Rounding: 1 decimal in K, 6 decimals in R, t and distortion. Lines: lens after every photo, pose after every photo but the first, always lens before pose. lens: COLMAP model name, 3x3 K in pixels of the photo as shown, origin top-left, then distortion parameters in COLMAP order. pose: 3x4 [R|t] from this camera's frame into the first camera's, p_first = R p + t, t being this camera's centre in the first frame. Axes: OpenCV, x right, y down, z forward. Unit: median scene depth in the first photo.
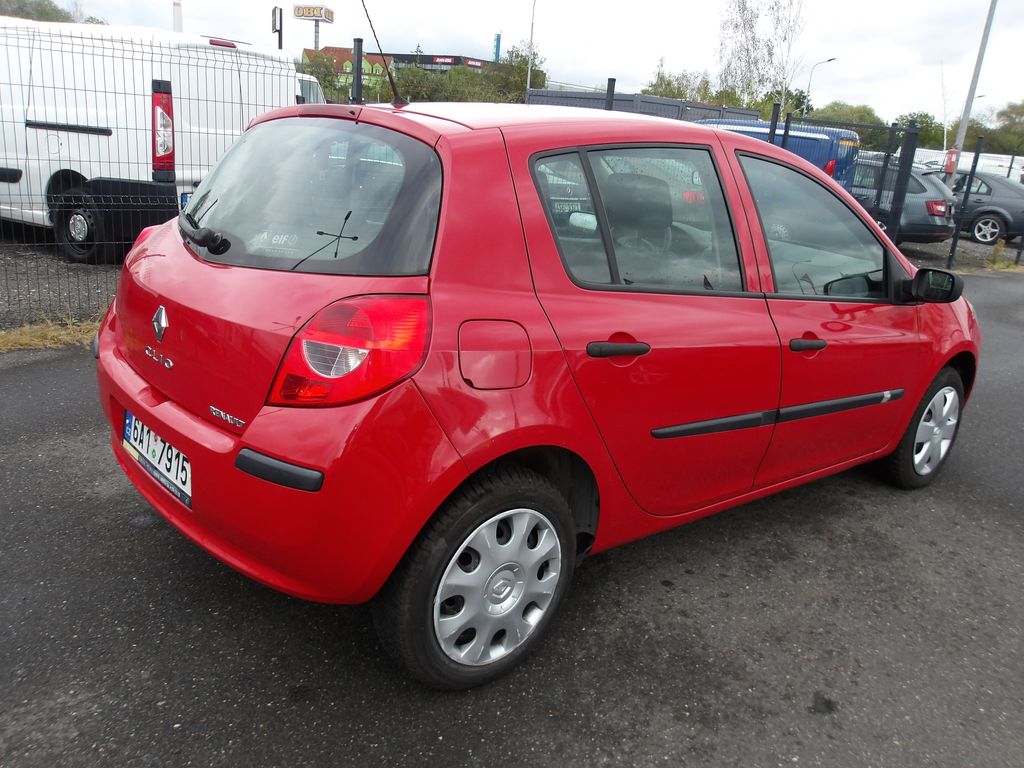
lens RADIAL K [[855.0, 0, 512.0], [0, 855.0, 384.0], [0, 0, 1]] dist [0.000591, 0.004990]
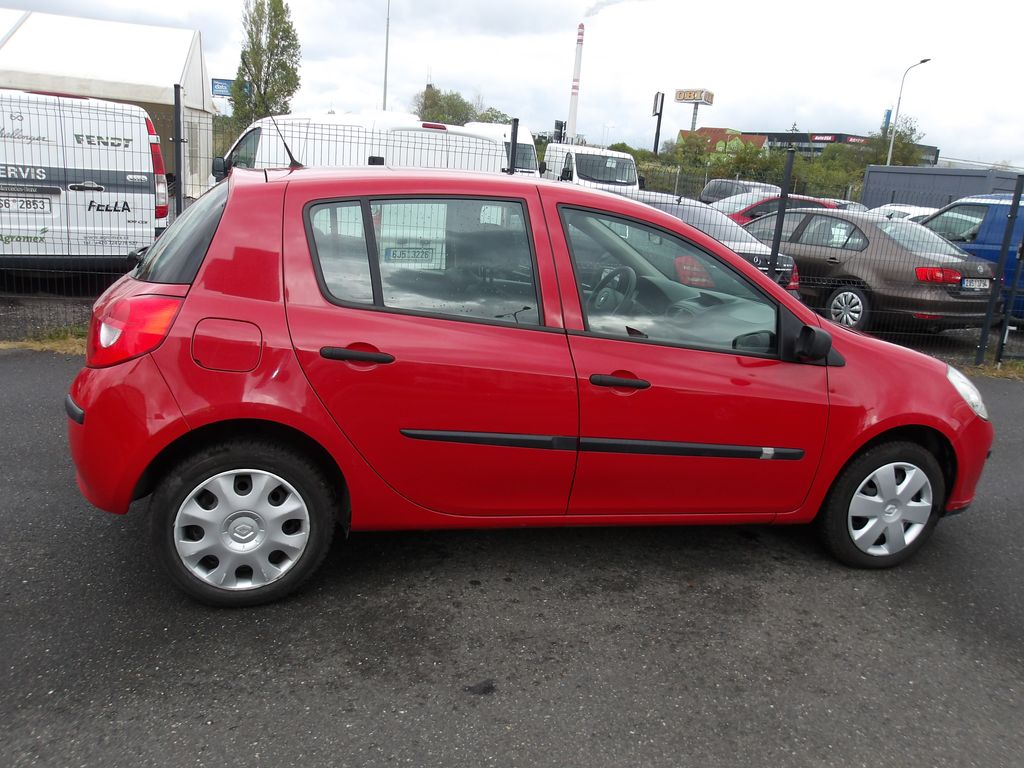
lens RADIAL K [[855.0, 0, 511.4], [0, 855.0, 394.8], [0, 0, 1]] dist [0.024102, 0.002250]
pose [[0.912191, 0.091029, -0.399526, 0.682318], [-0.121440, 0.991266, -0.051420, 0.042672], [0.391355, 0.095423, 0.915279, -0.034266]]
